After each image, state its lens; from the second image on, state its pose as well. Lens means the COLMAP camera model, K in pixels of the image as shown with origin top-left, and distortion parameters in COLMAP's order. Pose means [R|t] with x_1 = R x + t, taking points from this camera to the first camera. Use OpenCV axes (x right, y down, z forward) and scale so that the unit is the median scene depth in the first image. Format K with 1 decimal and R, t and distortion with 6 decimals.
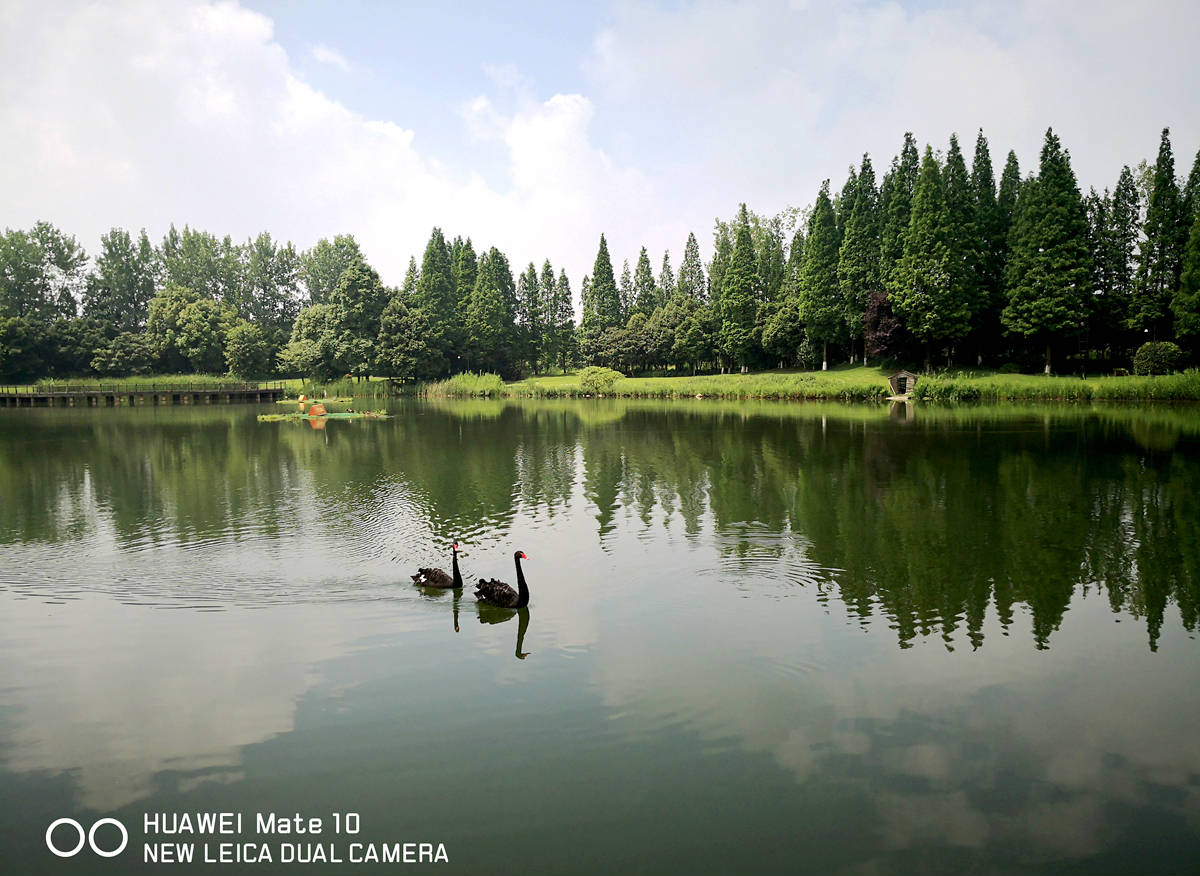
lens RADIAL K [[957.3, 0, 598.7], [0, 957.3, 460.2], [0, 0, 1]] dist [-0.002495, -0.032923]
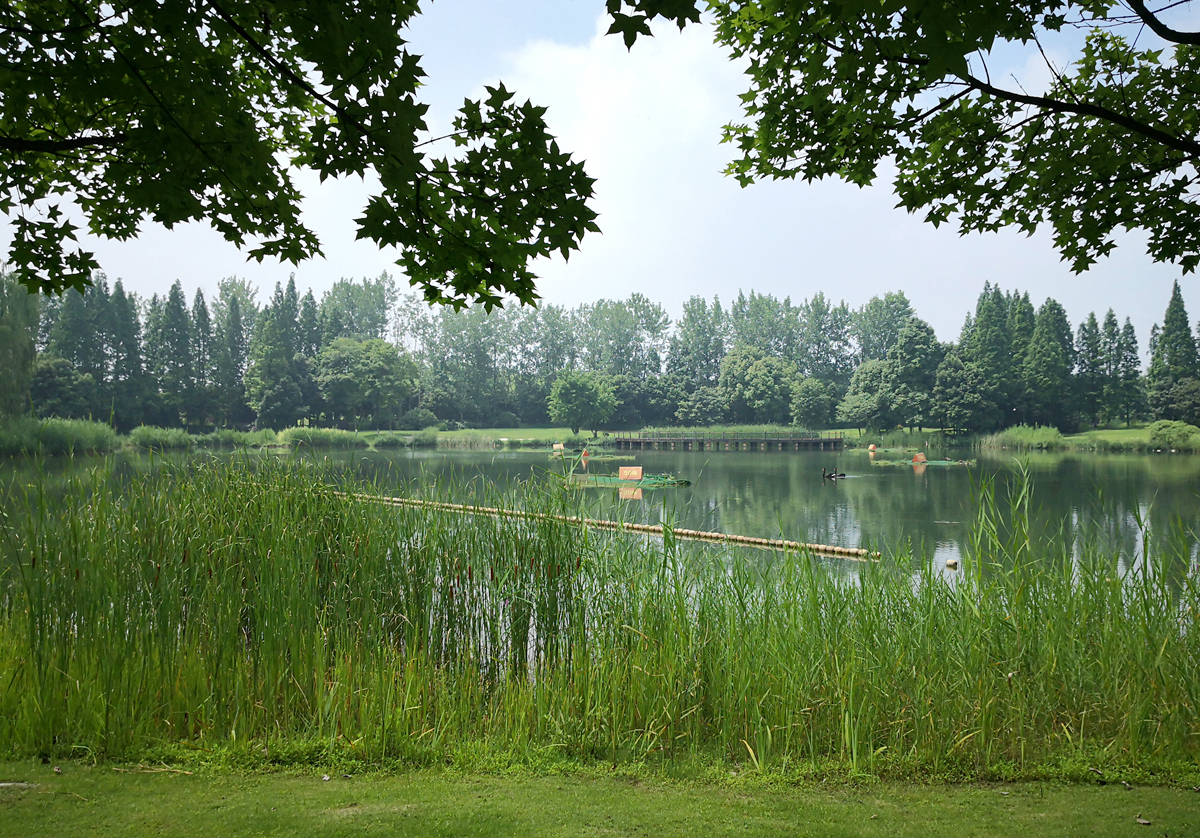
lens RADIAL K [[1037.0, 0, 640.1], [0, 1037.0, 431.9], [0, 0, 1]] dist [0.007273, -0.020933]
pose [[0.895473, 0.012452, -0.444941, -0.012604], [-0.048366, 0.996412, -0.069455, 0.010389], [0.442480, 0.083715, 0.892862, -0.143405]]
